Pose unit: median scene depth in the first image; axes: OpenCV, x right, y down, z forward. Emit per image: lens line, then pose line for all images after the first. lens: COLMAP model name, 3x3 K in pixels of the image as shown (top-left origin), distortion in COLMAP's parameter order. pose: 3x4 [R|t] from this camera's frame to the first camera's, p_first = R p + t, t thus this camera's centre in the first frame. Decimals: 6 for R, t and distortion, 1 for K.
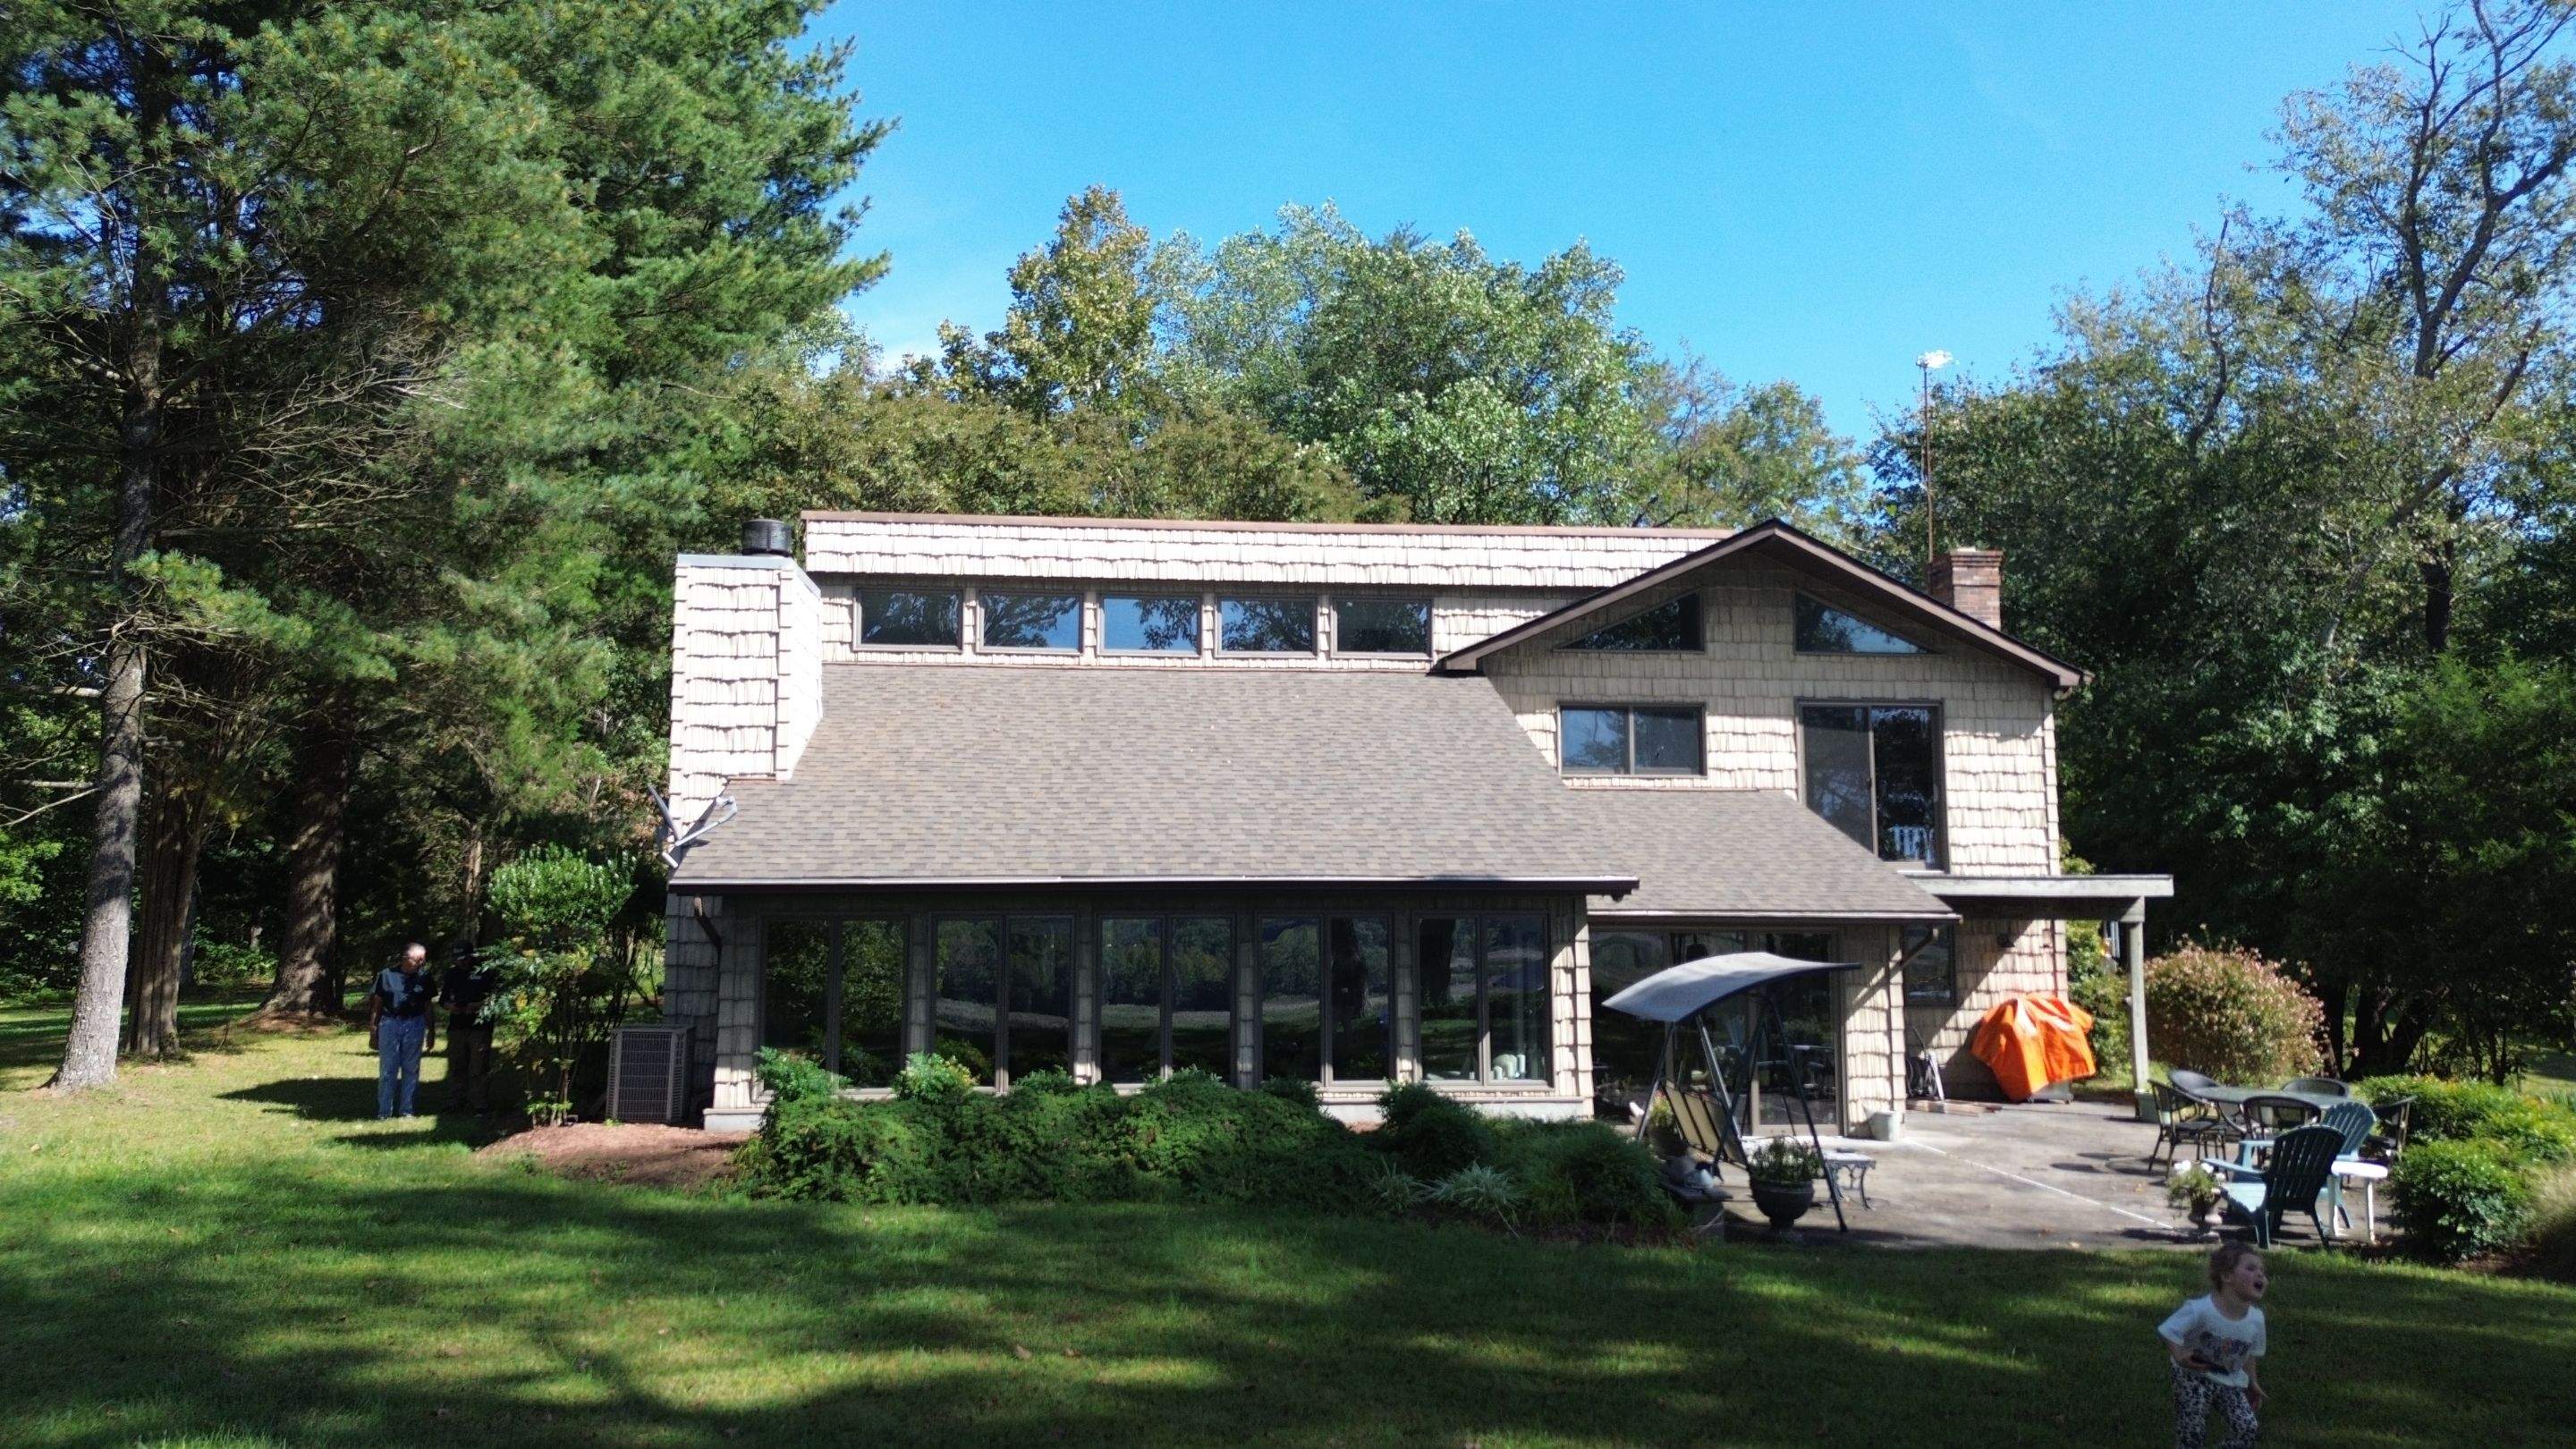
lens RADIAL K [[1821.3, 0, 1293.2], [0, 1821.3, 737.7], [0, 0, 1]] dist [0.075235, -0.076267]
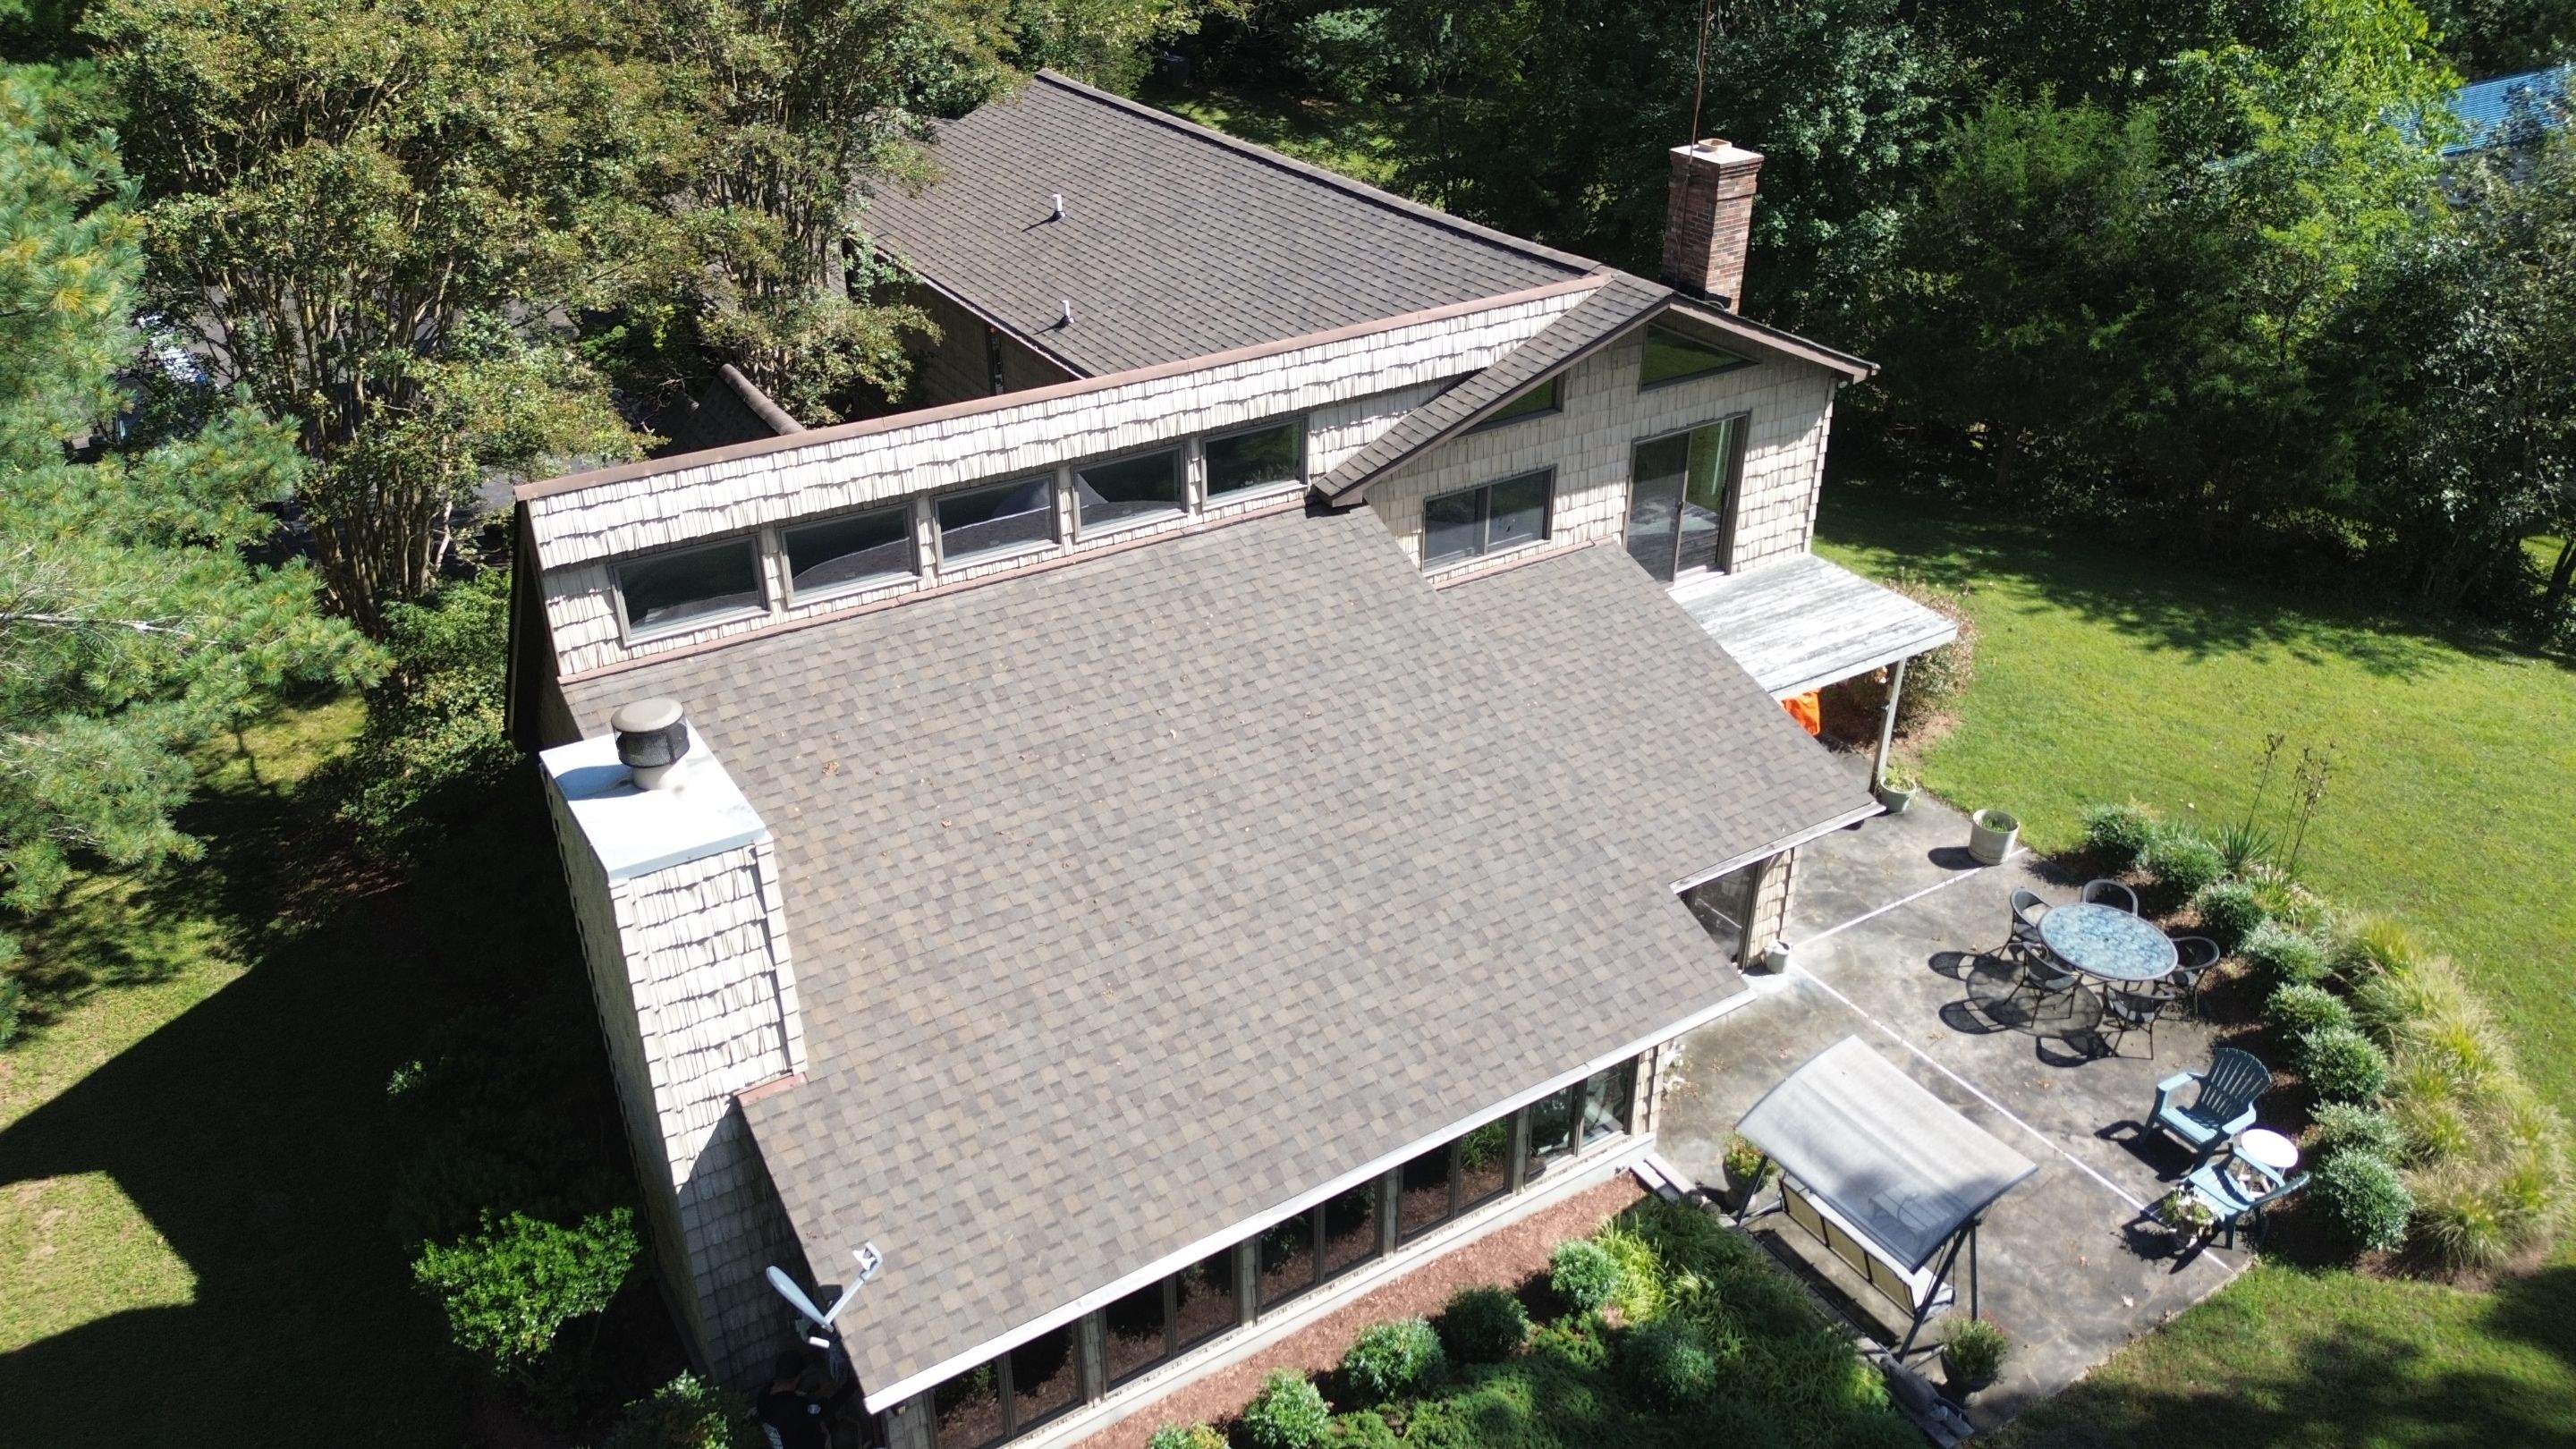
lens RADIAL K [[1821.3, 0, 1301.2], [0, 1821.3, 737.5], [0, 0, 1]] dist [0.075235, -0.076267]
pose [[0.893297, -0.218828, 0.392601, -0.287796], [-0.045833, 0.824578, 0.563889, -0.429806], [-0.447124, -0.521714, 0.726563, 0.325697]]
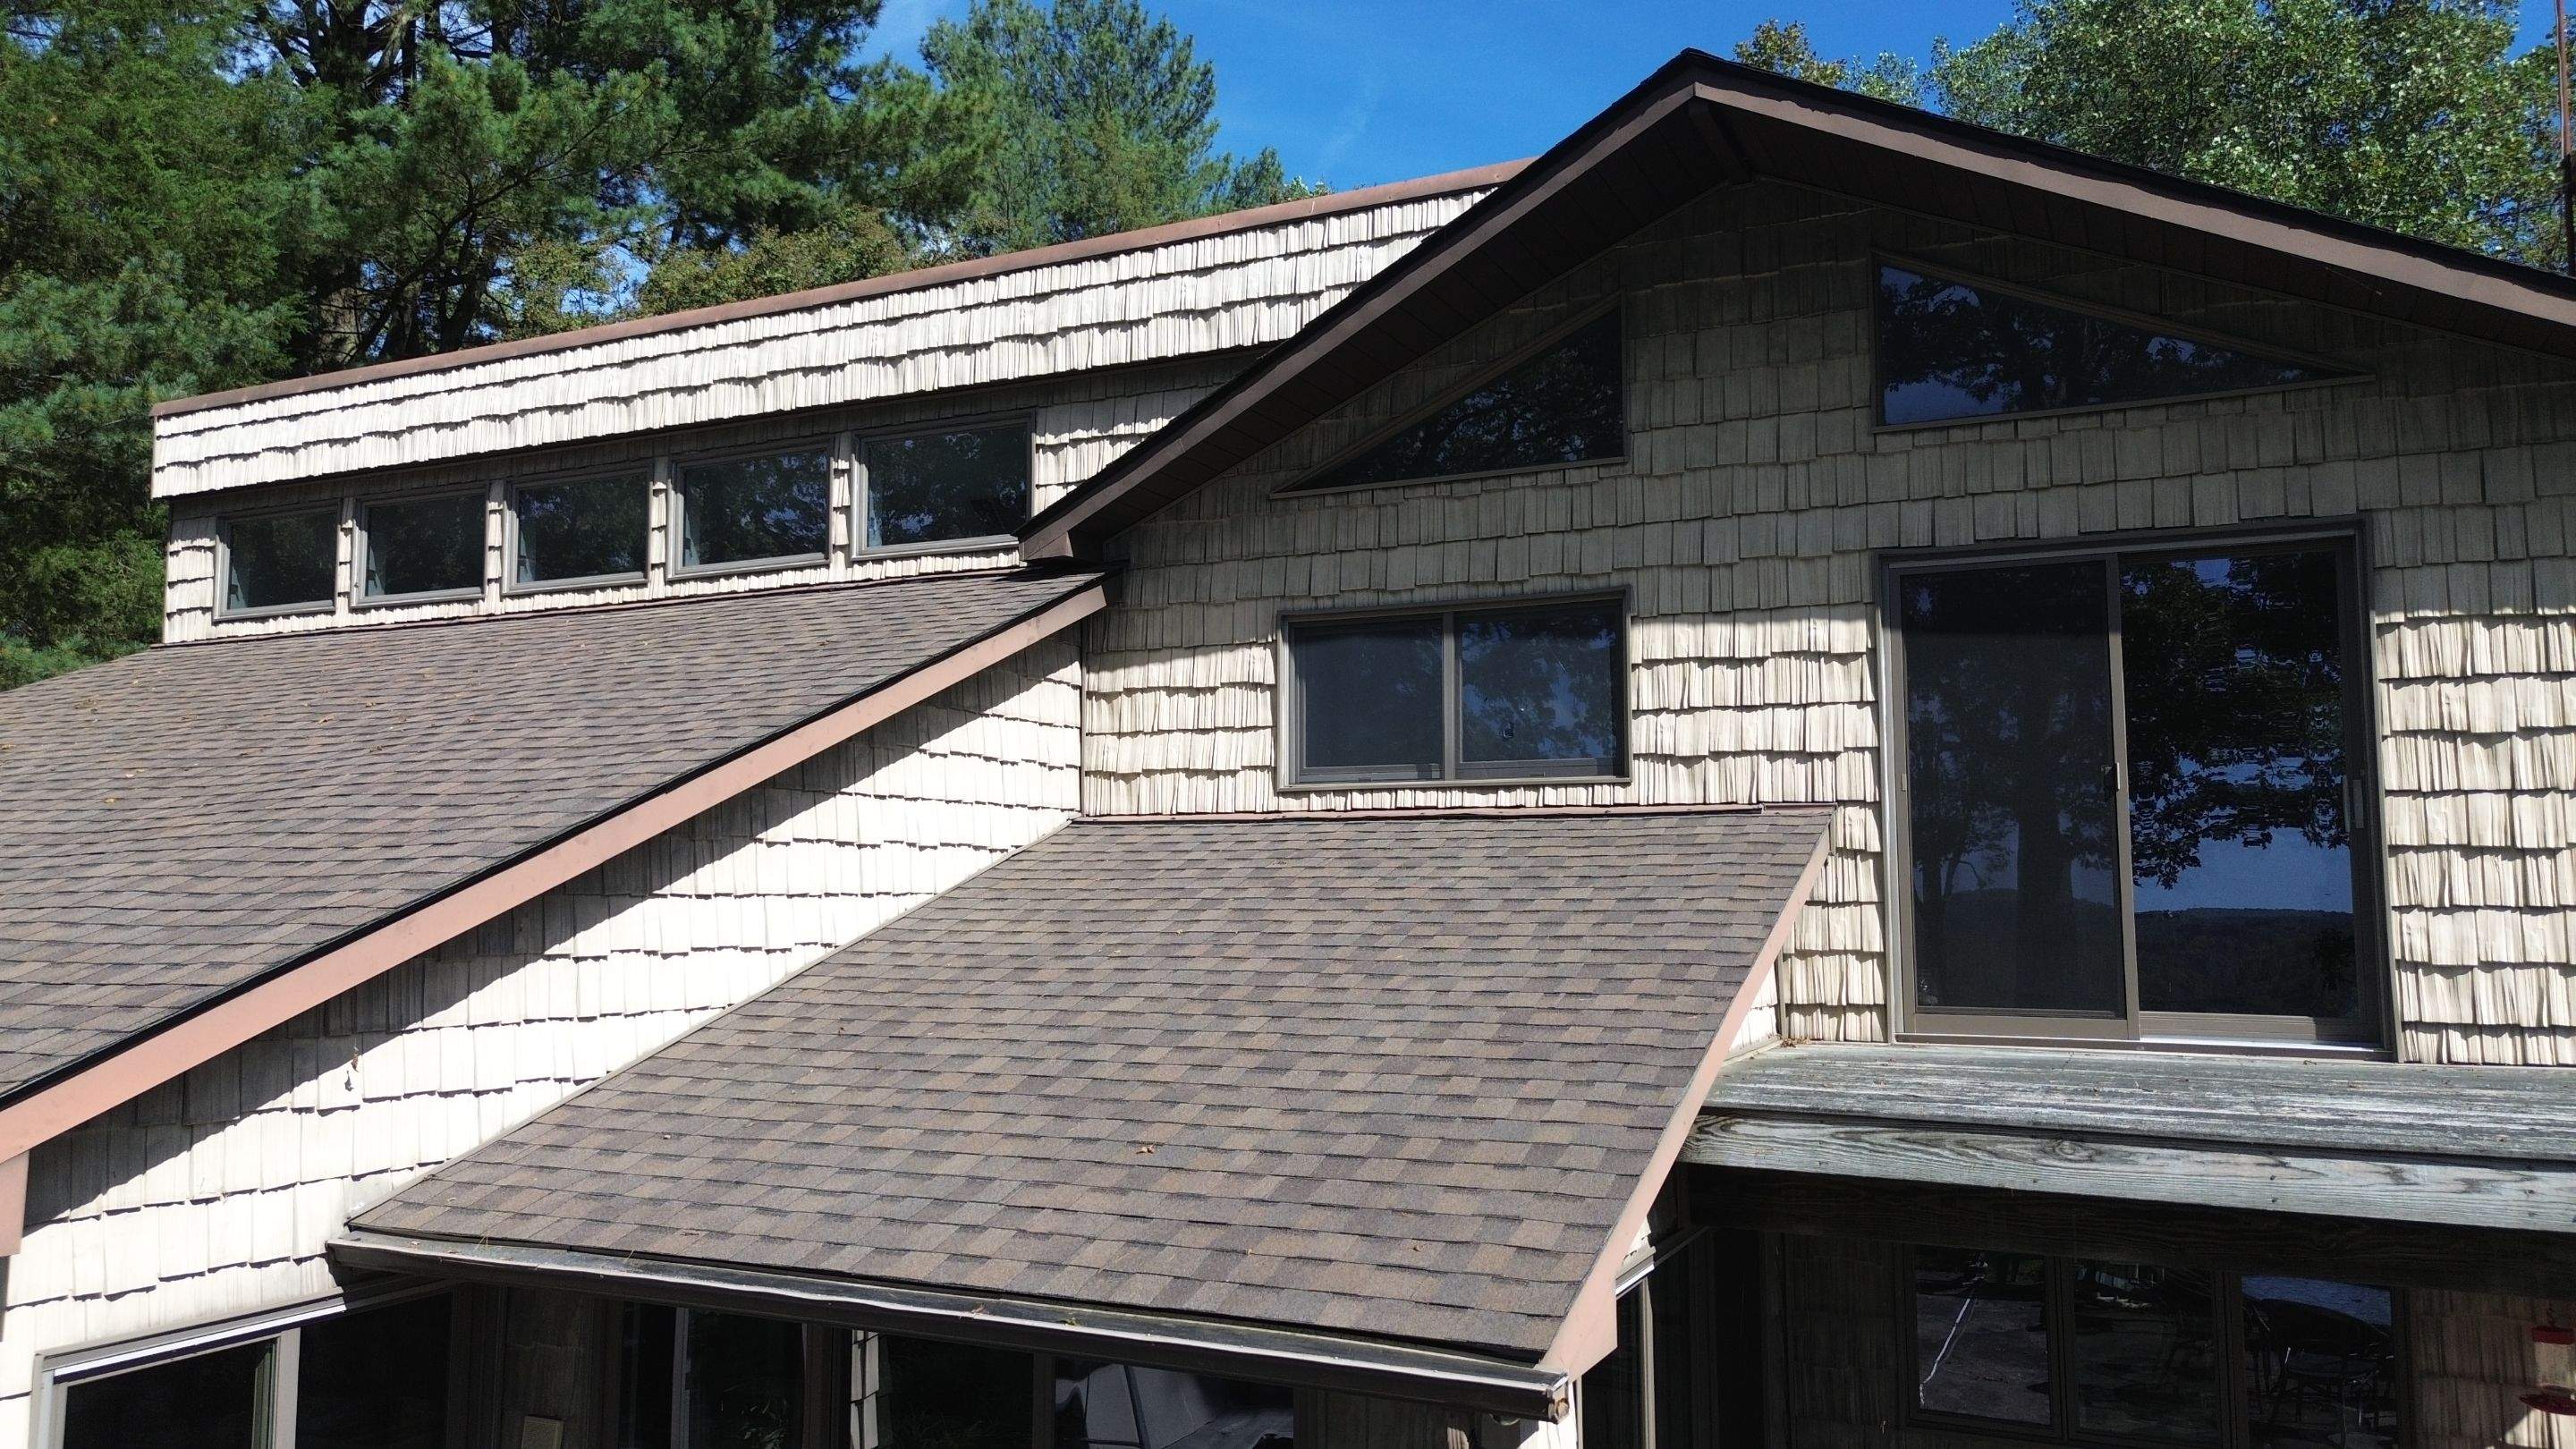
lens RADIAL K [[1821.3, 0, 1294.4], [0, 1821.3, 732.5], [0, 0, 1]] dist [0.075235, -0.076267]
pose [[0.849350, -0.045555, -0.525861, 0.378342], [0.046572, 0.998851, -0.011309, 0.013205], [0.525772, -0.014885, 0.850495, 0.647730]]
